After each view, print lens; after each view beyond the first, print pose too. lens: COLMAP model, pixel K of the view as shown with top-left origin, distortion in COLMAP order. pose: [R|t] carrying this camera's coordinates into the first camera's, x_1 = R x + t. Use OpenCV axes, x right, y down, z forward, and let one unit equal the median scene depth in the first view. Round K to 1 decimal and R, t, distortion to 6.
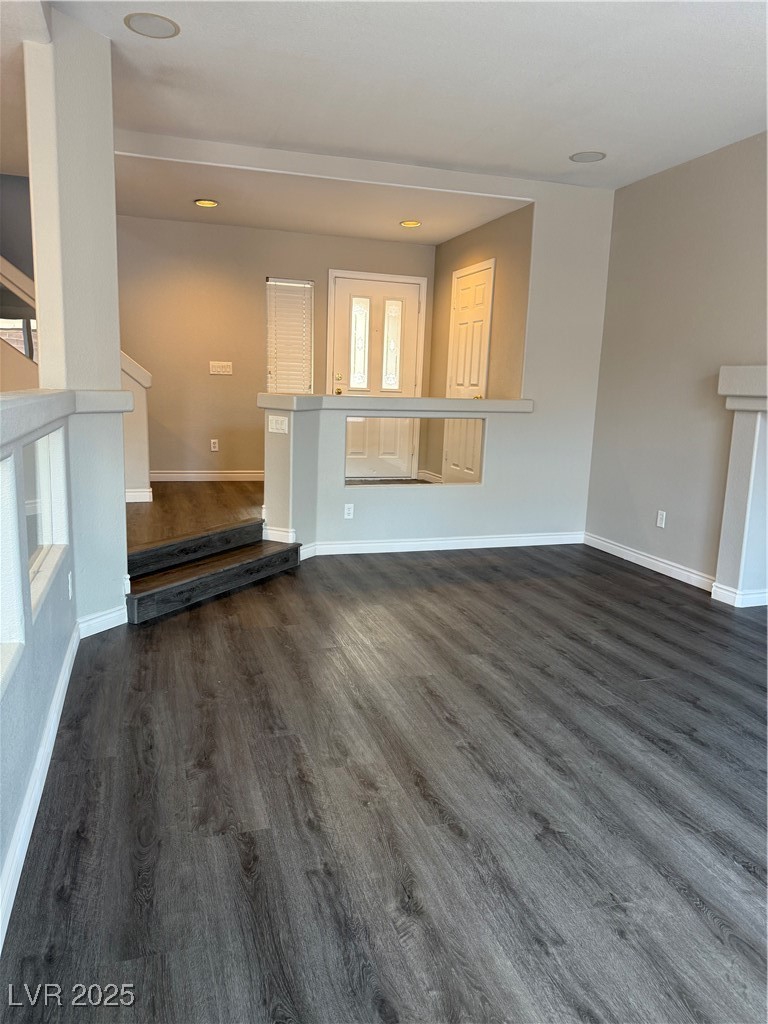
lens RADIAL K [[723.3, 0, 381.1], [0, 723.3, 514.4], [0, 0, 1]] dist [0.123877, -0.220438]
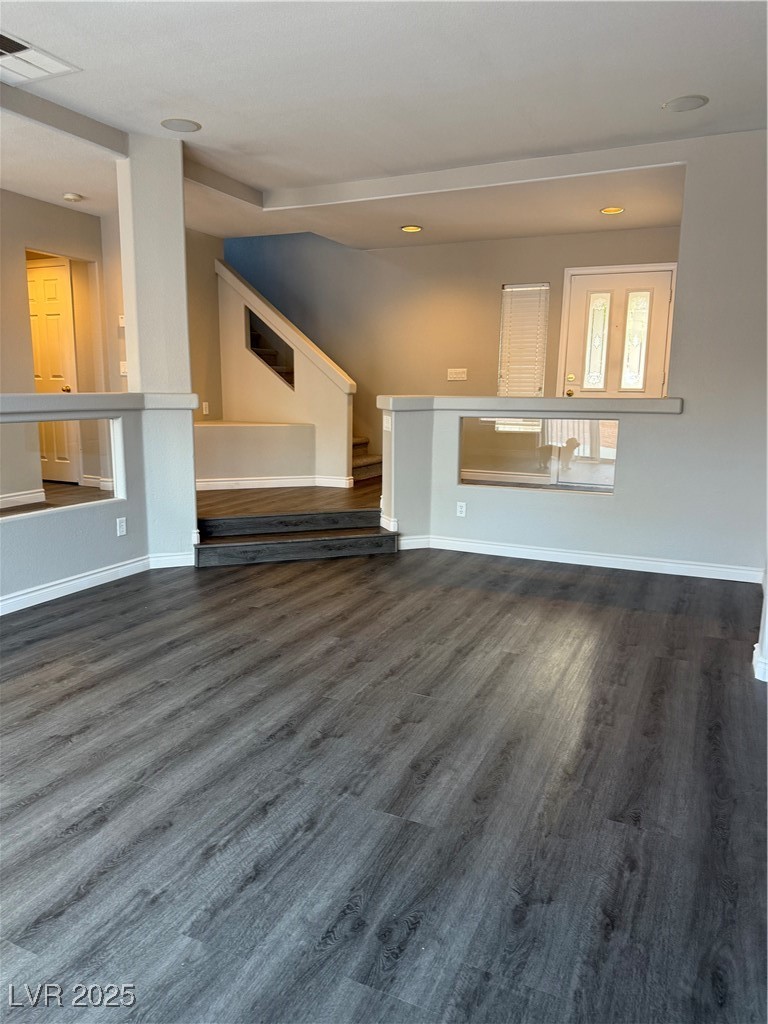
lens RADIAL K [[723.3, 0, 381.1], [0, 723.3, 514.4], [0, 0, 1]] dist [0.123877, -0.220438]
pose [[0.729212, 0.096605, -0.677435, 0.673423], [-0.105091, 0.994050, 0.028633, -0.017234], [0.676170, 0.050313, 0.735025, 0.200093]]
